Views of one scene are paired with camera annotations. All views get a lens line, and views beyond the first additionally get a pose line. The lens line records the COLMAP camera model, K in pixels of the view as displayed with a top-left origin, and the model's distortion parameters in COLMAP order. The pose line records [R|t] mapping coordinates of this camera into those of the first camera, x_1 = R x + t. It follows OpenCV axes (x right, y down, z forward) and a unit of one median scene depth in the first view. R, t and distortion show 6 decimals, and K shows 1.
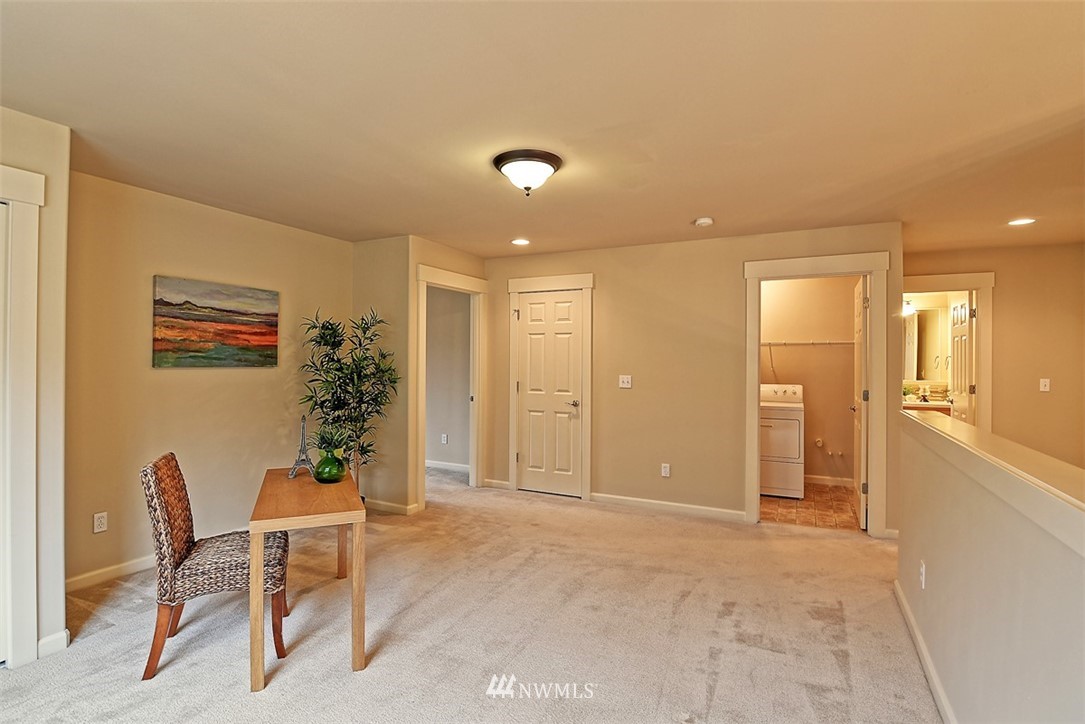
lens RADIAL K [[527.4, 0, 537.1], [0, 527.4, 359.1], [0, 0, 1]] dist [0.001089, -0.014741]
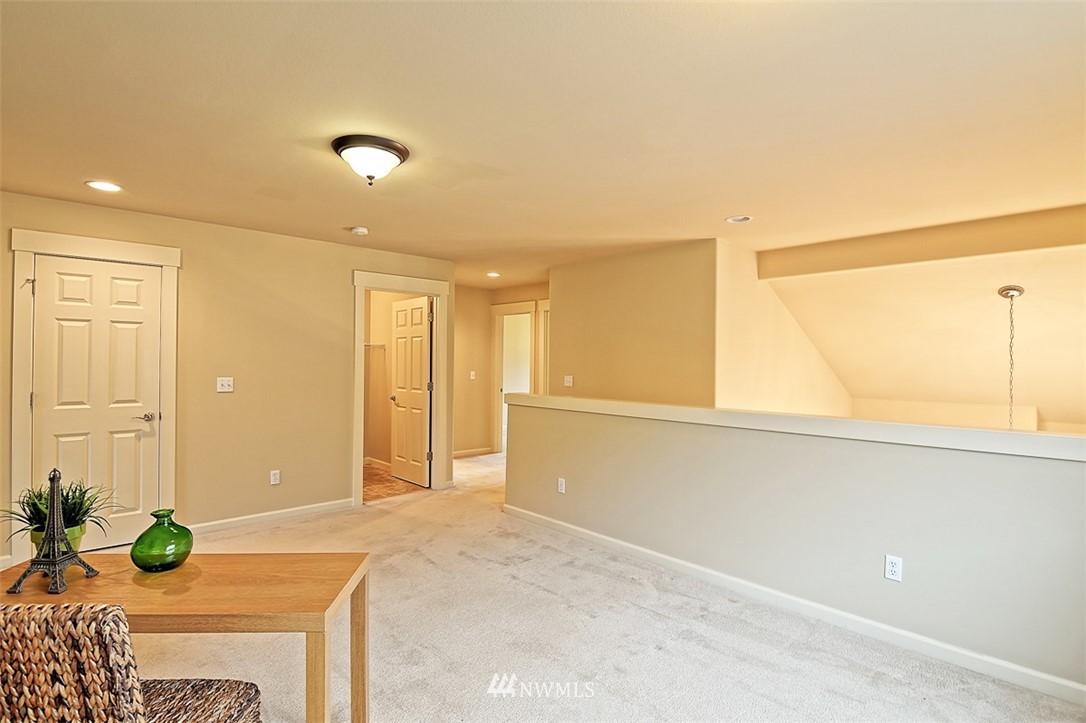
lens RADIAL K [[527.9, 0, 537.6], [0, 527.9, 358.6], [0, 0, 1]] dist [0.001089, -0.014741]
pose [[0.354901, 0.003560, 0.934897, -0.309565], [-0.005812, 0.999982, -0.001601, -0.000744], [-0.934886, -0.004866, 0.354915, 0.155503]]
